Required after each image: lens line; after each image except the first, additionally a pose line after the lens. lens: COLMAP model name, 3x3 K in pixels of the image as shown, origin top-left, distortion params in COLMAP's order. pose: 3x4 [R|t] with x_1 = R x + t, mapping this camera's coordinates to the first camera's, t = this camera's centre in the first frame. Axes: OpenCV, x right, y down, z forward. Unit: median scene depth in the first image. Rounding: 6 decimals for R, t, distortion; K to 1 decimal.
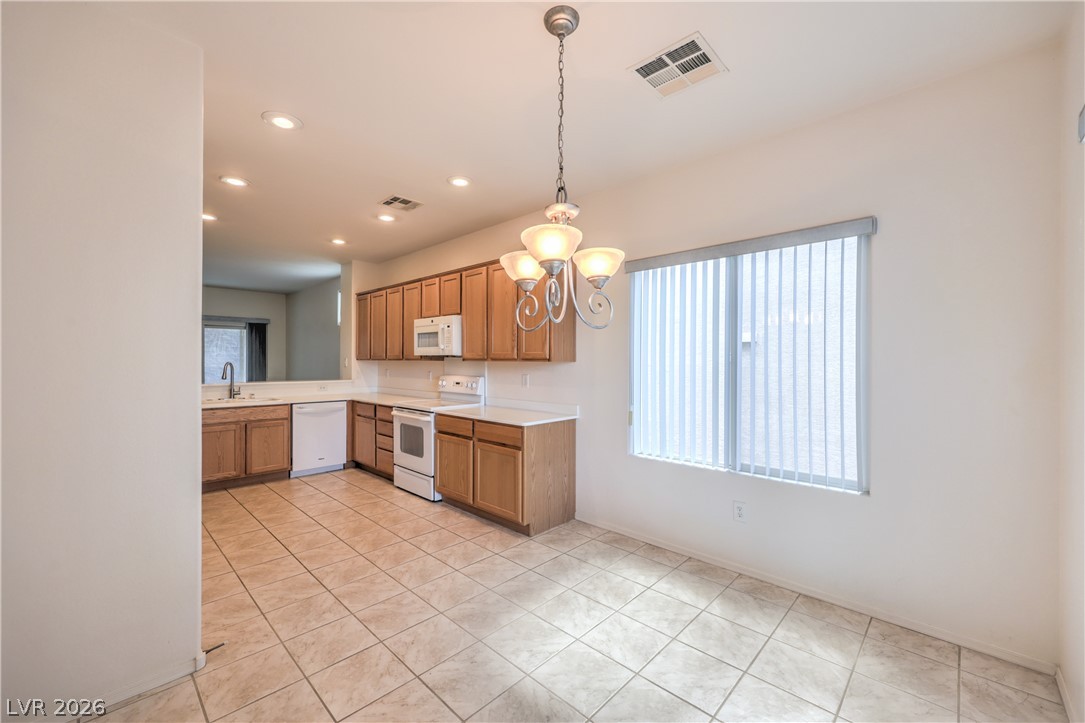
lens RADIAL K [[434.1, 0, 543.1], [0, 434.1, 360.6], [0, 0, 1]] dist [-0.001017, -0.000106]
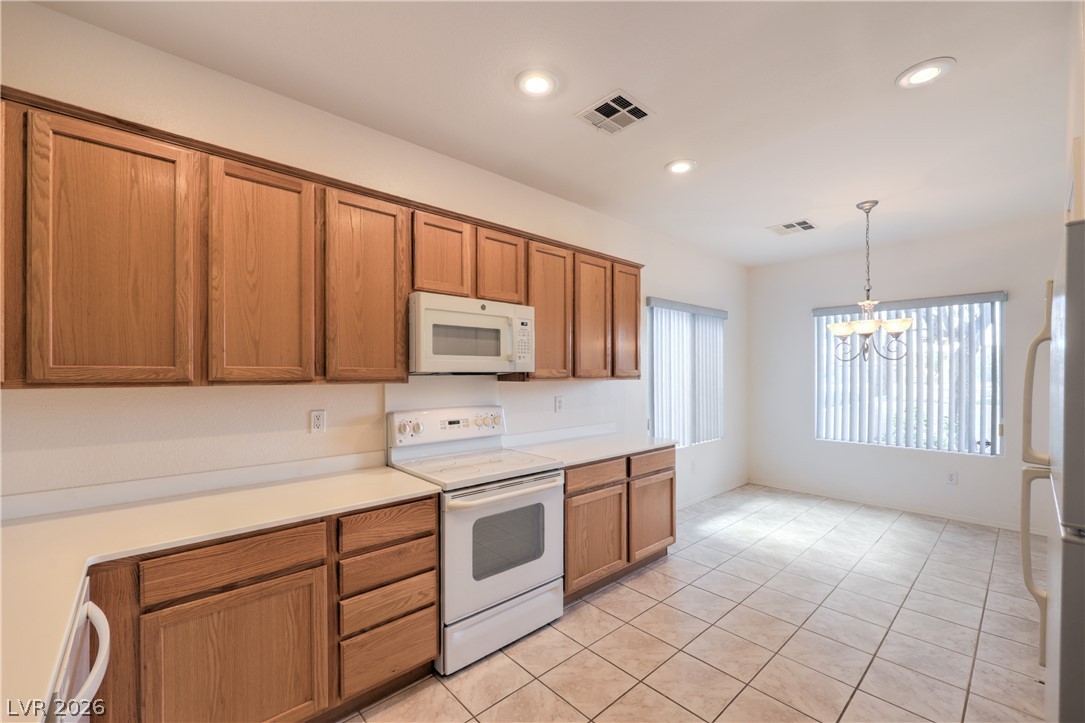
lens RADIAL K [[439.1, 0, 545.8], [0, 439.1, 374.2], [0, 0, 1]] dist [-0.001030, -0.000348]
pose [[0.067692, -0.001326, 0.997705, -0.782592], [0.004521, 0.999989, 0.001023, -0.009768], [-0.997696, 0.004441, 0.067698, 0.891779]]
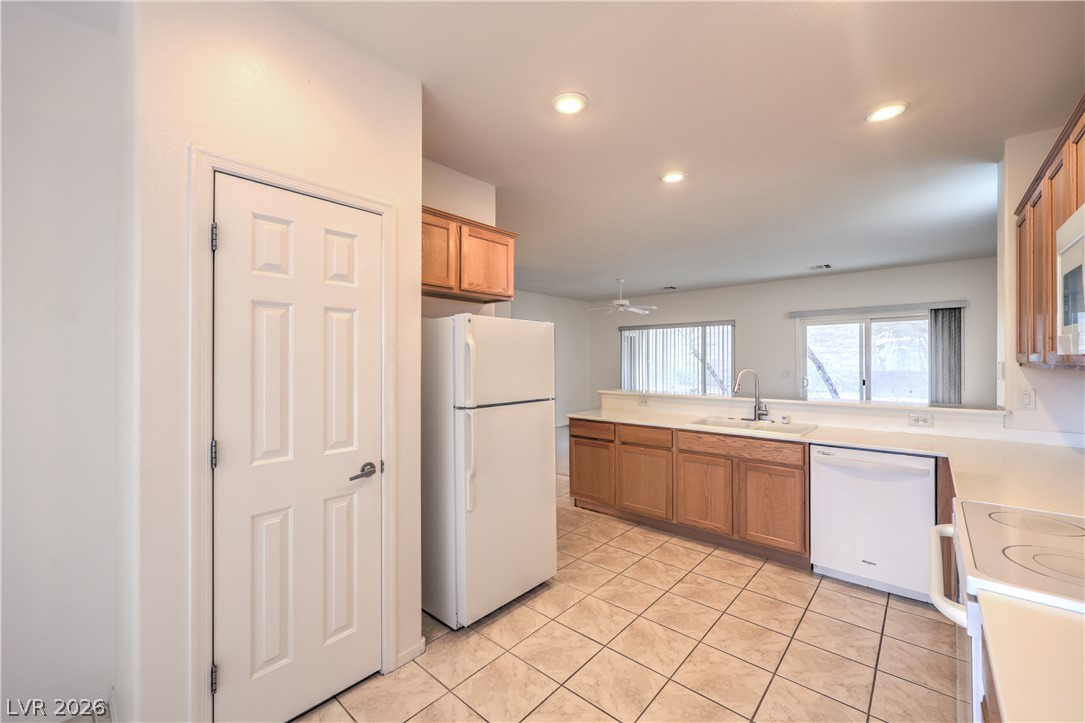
lens RADIAL K [[429.6, 0, 559.0], [0, 429.6, 360.6], [0, 0, 1]] dist [-0.001270, -0.000074]
pose [[0.042712, -0.005023, -0.999075, -0.030515], [0.004257, 0.999979, -0.004846, -0.008606], [0.999078, -0.004046, 0.042733, 0.701605]]
